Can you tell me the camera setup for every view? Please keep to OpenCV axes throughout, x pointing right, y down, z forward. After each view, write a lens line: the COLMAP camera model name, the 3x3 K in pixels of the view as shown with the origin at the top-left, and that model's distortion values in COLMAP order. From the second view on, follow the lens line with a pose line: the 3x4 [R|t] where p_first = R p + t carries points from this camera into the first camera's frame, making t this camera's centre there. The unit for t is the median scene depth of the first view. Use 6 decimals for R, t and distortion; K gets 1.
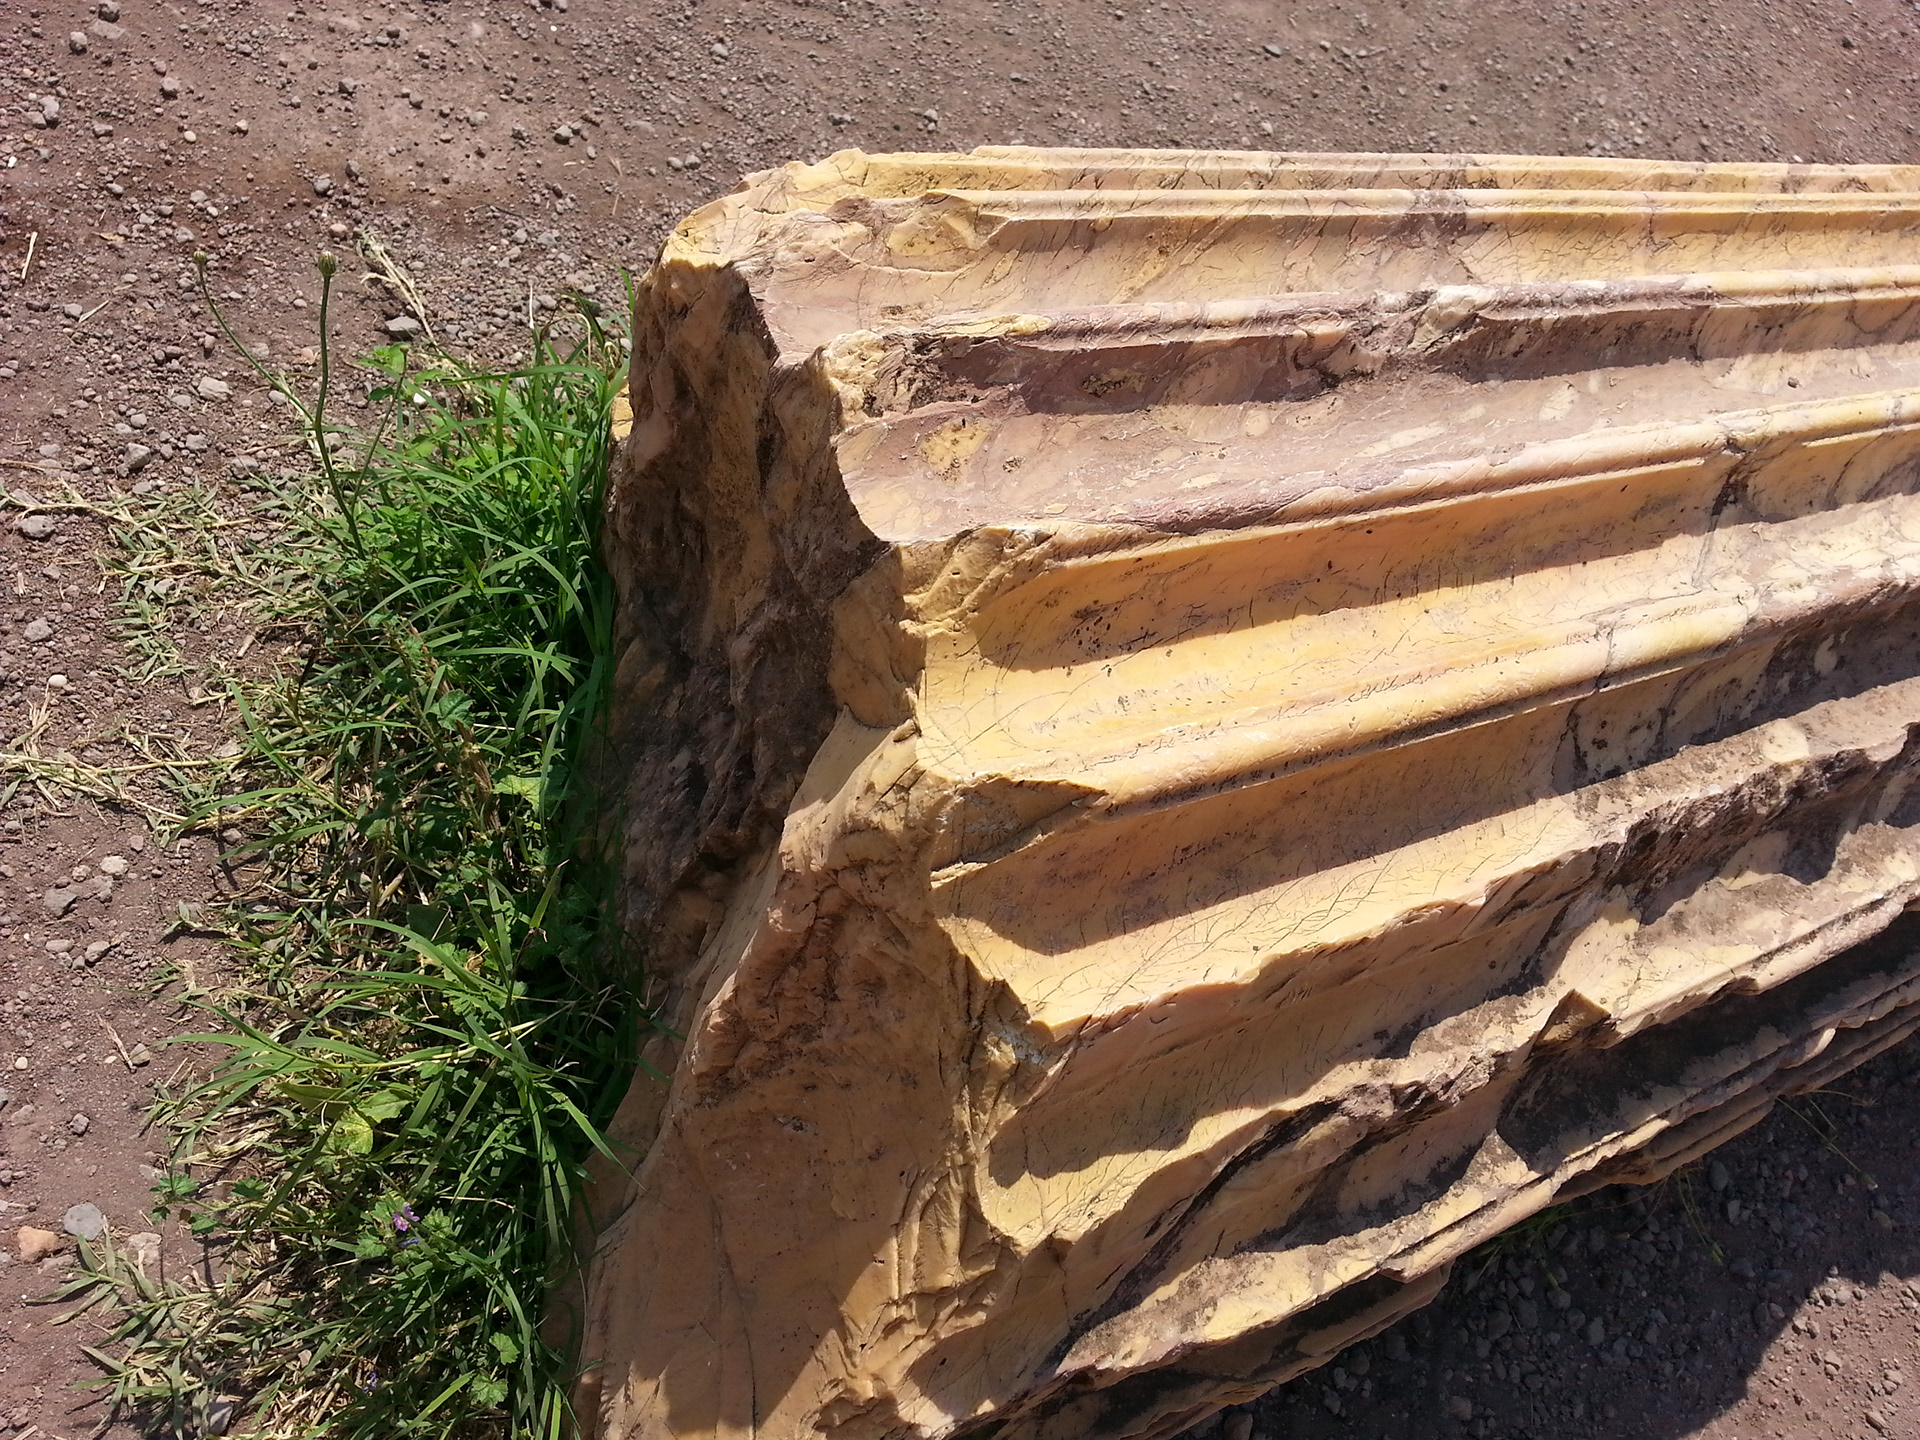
lens RADIAL K [[1617.5, 0, 961.7], [0, 1617.5, 712.6], [0, 0, 1]] dist [0.031821, -0.082924]
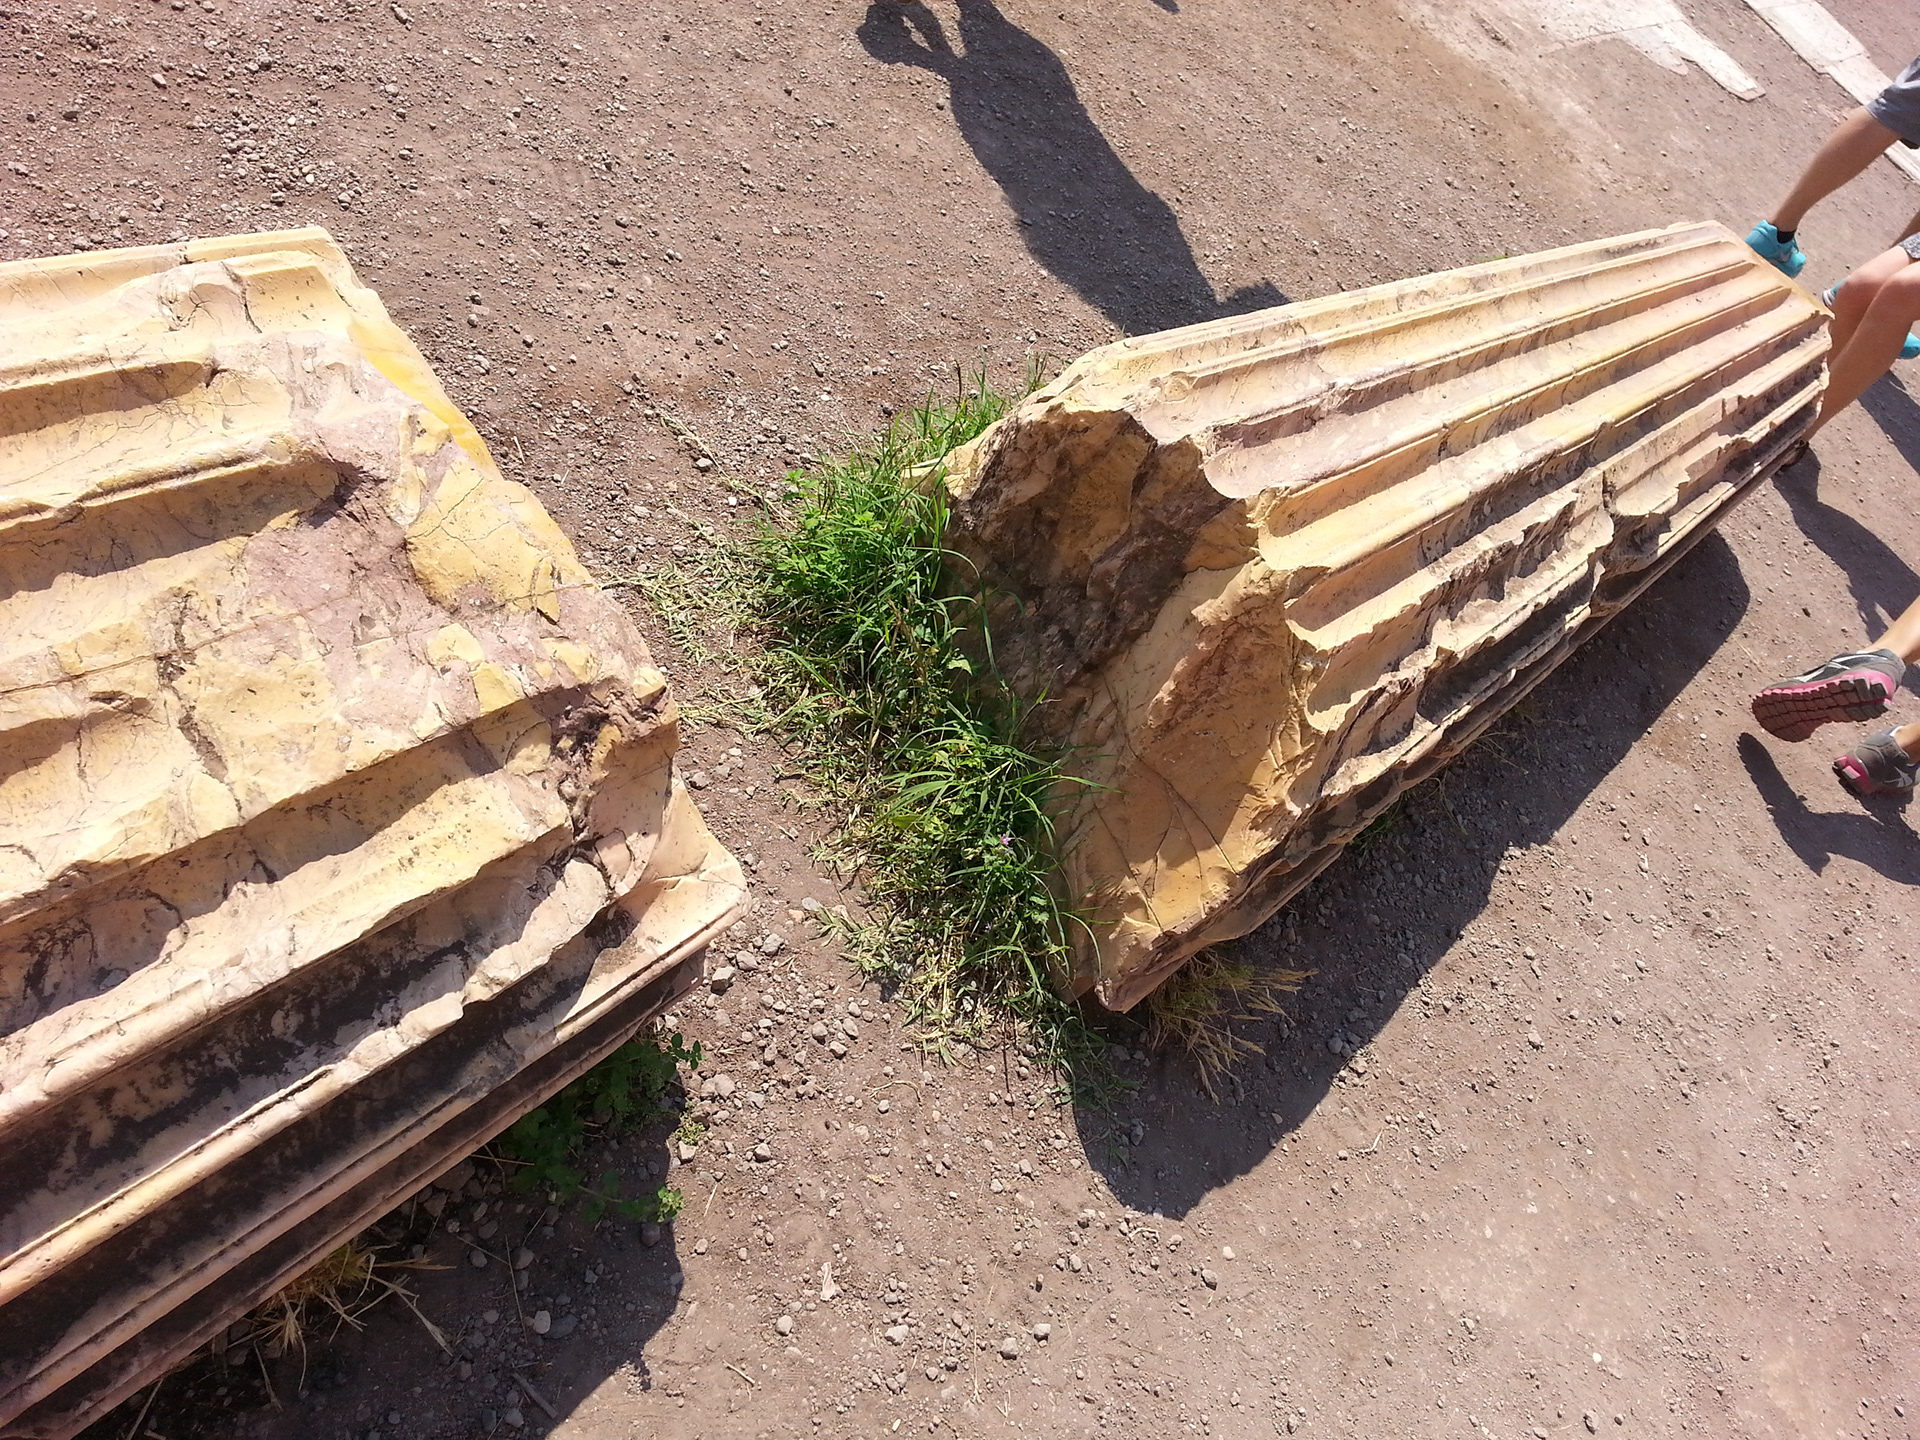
lens RADIAL K [[1617.5, 0, 956.8], [0, 1617.5, 723.3], [0, 0, 1]] dist [0.031821, -0.082924]
pose [[0.943171, -0.183181, 0.277260, -1.109387], [0.191167, 0.981556, -0.001807, 0.157854], [-0.271815, 0.054707, 0.960793, -1.281608]]
